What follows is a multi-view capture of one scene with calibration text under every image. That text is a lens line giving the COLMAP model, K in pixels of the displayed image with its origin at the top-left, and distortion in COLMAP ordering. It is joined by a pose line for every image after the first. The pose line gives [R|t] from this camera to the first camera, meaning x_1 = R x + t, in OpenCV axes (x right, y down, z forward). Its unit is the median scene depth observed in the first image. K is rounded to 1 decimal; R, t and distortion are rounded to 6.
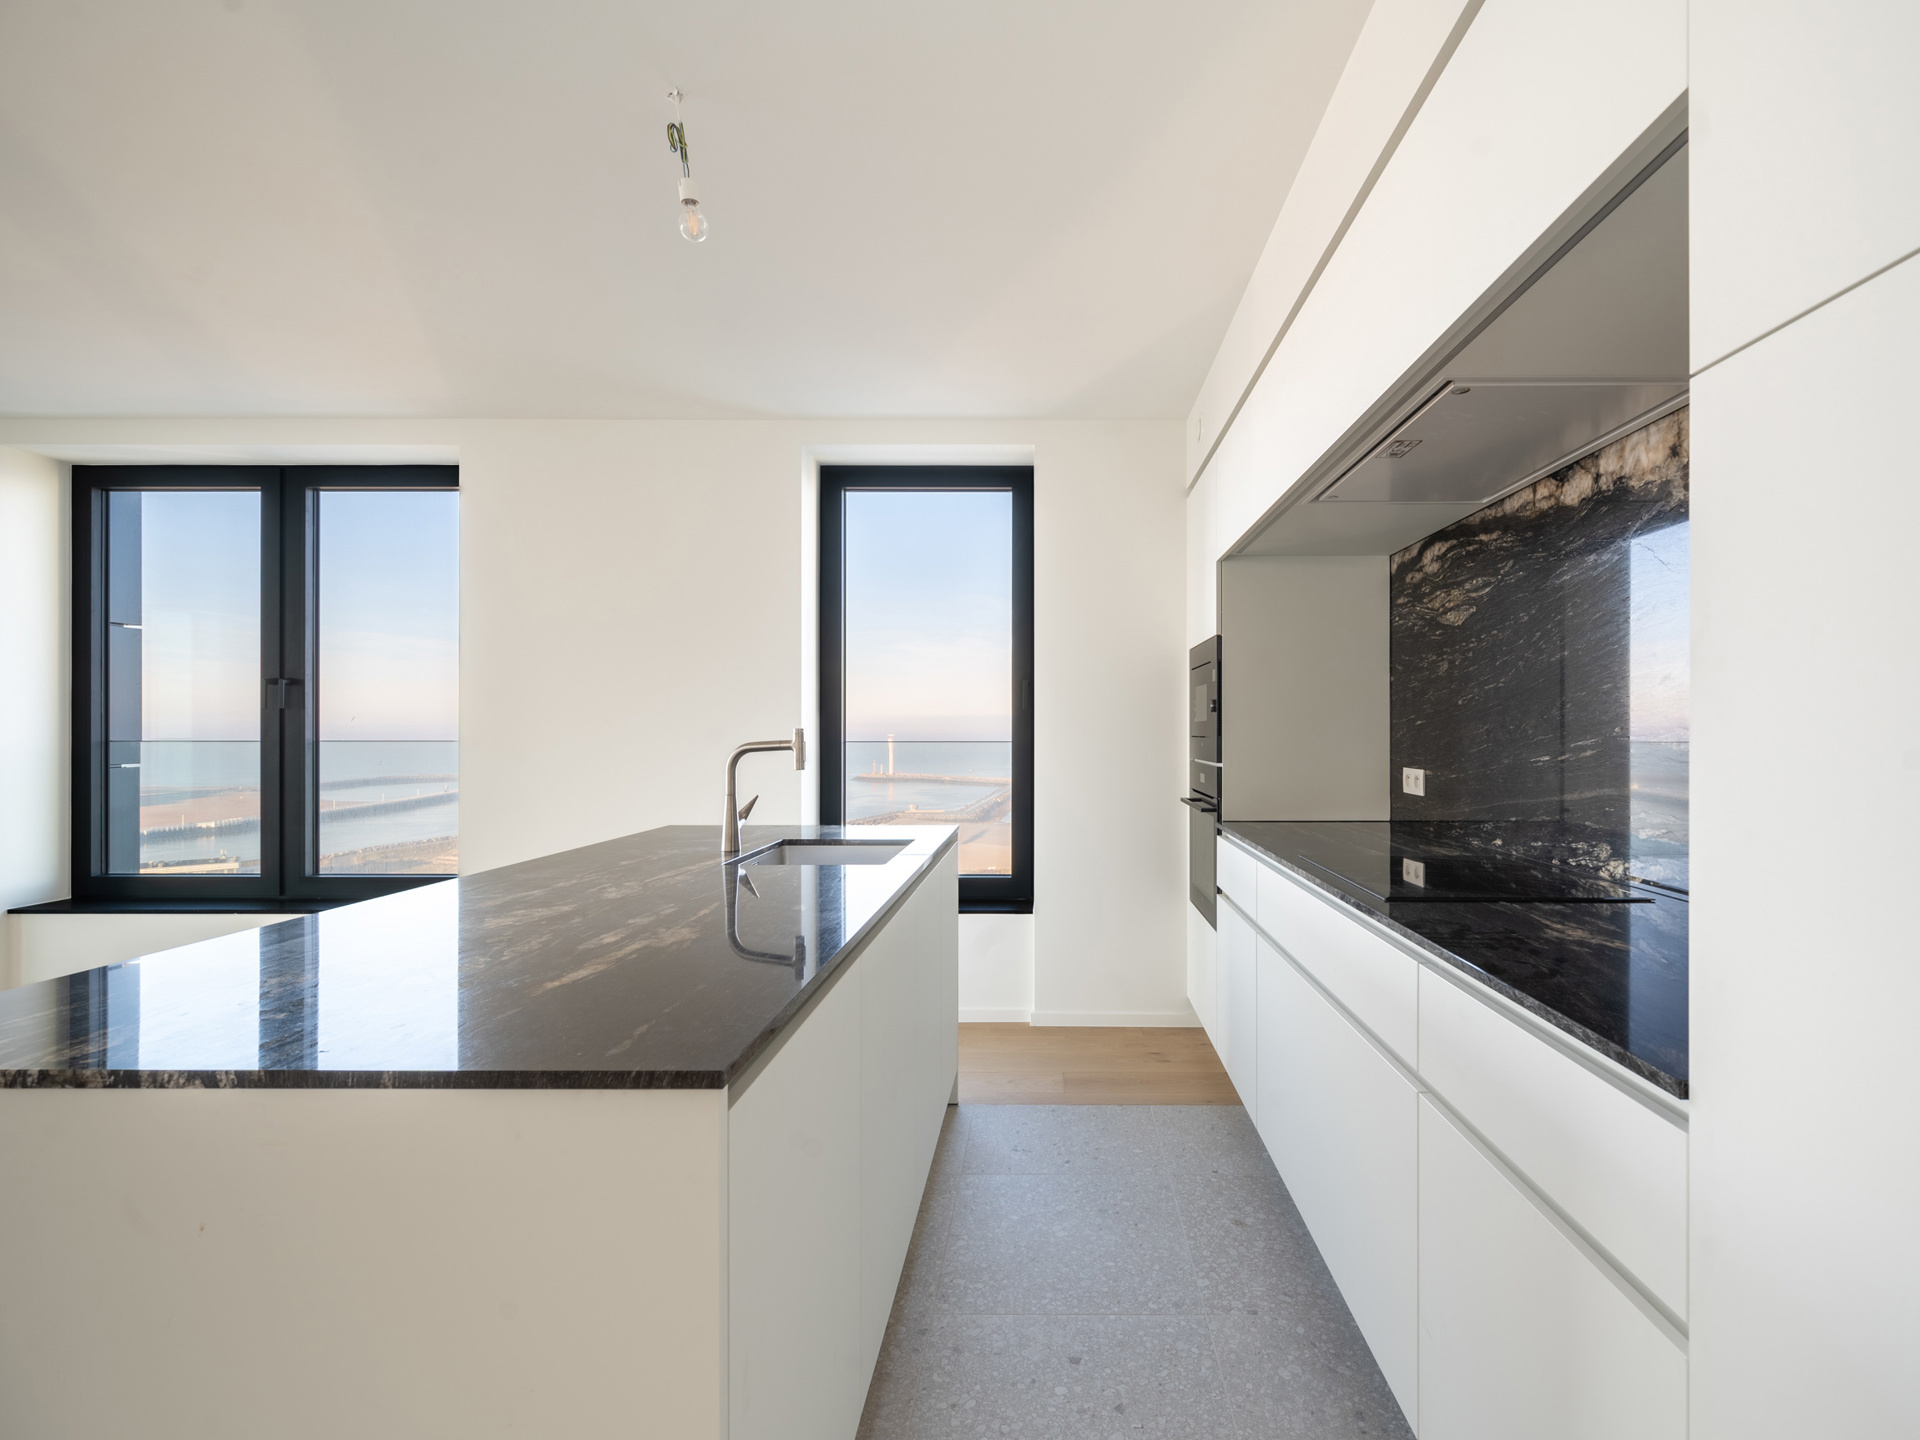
lens RADIAL K [[871.9, 0, 949.5], [0, 871.9, 729.6], [0, 0, 1]] dist [-0.004386, 0.001033]
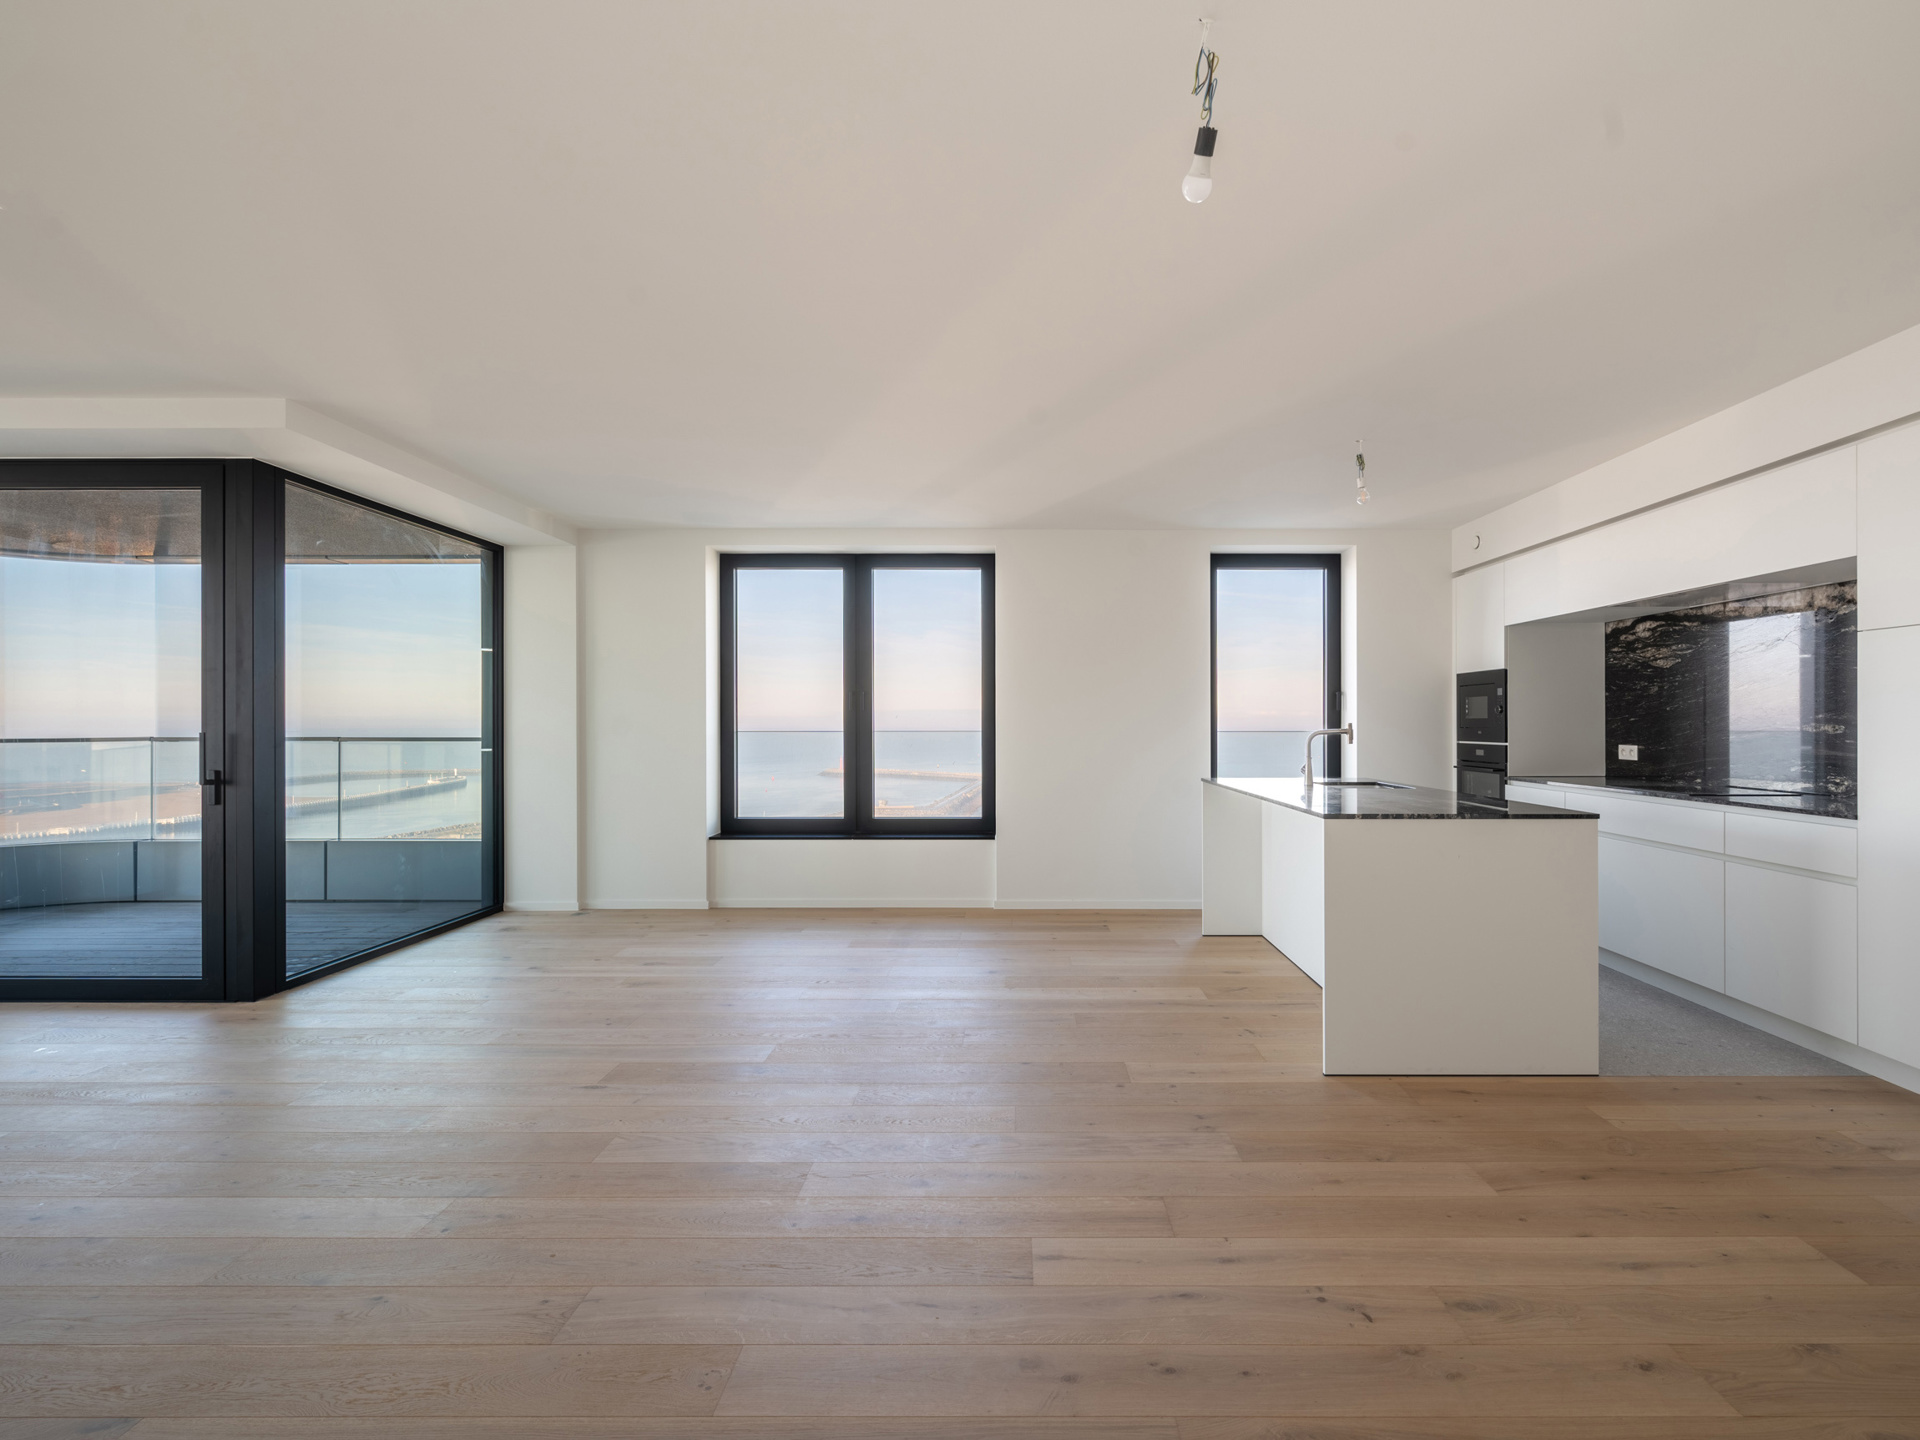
lens RADIAL K [[871.9, 0, 941.9], [0, 871.9, 722.4], [0, 0, 1]] dist [-0.004386, 0.001033]
pose [[0.999978, -0.000303, 0.006694, -0.938555], [0.000307, 1.000000, -0.000553, -0.001249], [-0.006694, 0.000555, 0.999977, -0.818743]]
